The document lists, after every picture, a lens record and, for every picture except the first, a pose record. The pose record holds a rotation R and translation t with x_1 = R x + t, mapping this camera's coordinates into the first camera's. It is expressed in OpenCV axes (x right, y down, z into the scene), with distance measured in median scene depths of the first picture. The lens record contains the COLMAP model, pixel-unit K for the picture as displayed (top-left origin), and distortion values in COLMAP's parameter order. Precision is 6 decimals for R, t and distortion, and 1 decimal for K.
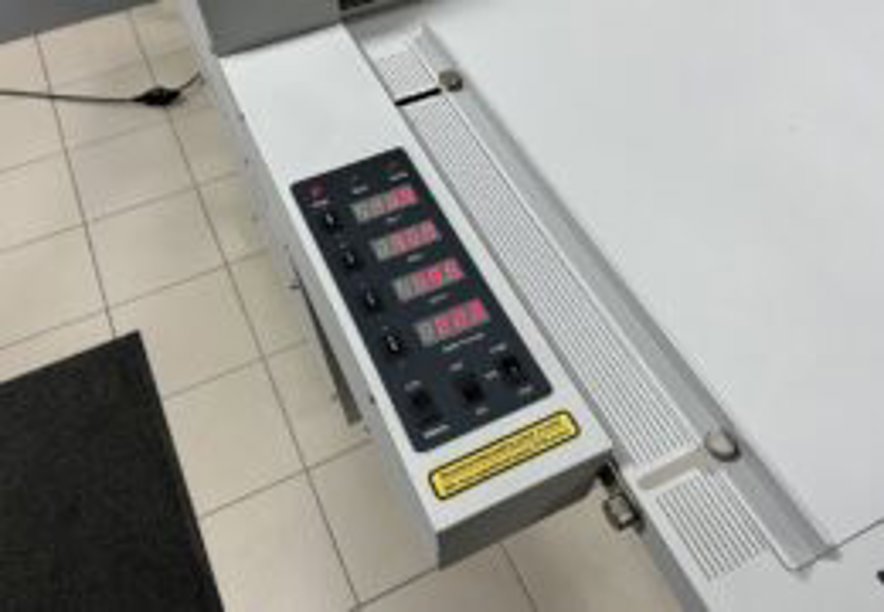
lens RADIAL K [[662.6, 0, 442.0], [0, 662.6, 306.0], [0, 0, 1]] dist [0.066028, -0.070940]
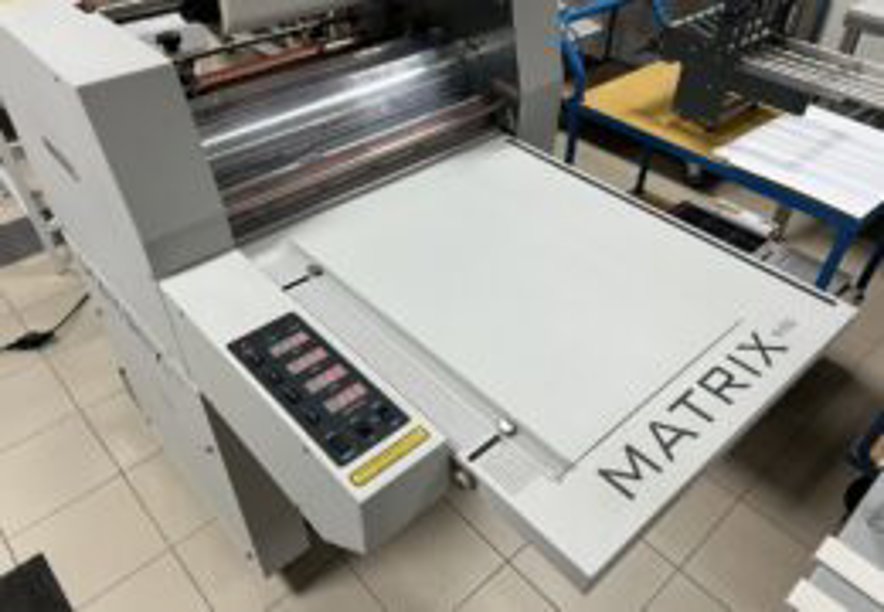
lens RADIAL K [[662.6, 0, 442.0], [0, 662.6, 306.0], [0, 0, 1]] dist [0.066028, -0.070940]
pose [[0.959402, -0.170277, 0.224842, -0.079215], [0.226654, 0.939914, -0.255323, 0.258685], [-0.167856, 0.295919, 0.940349, -0.615953]]
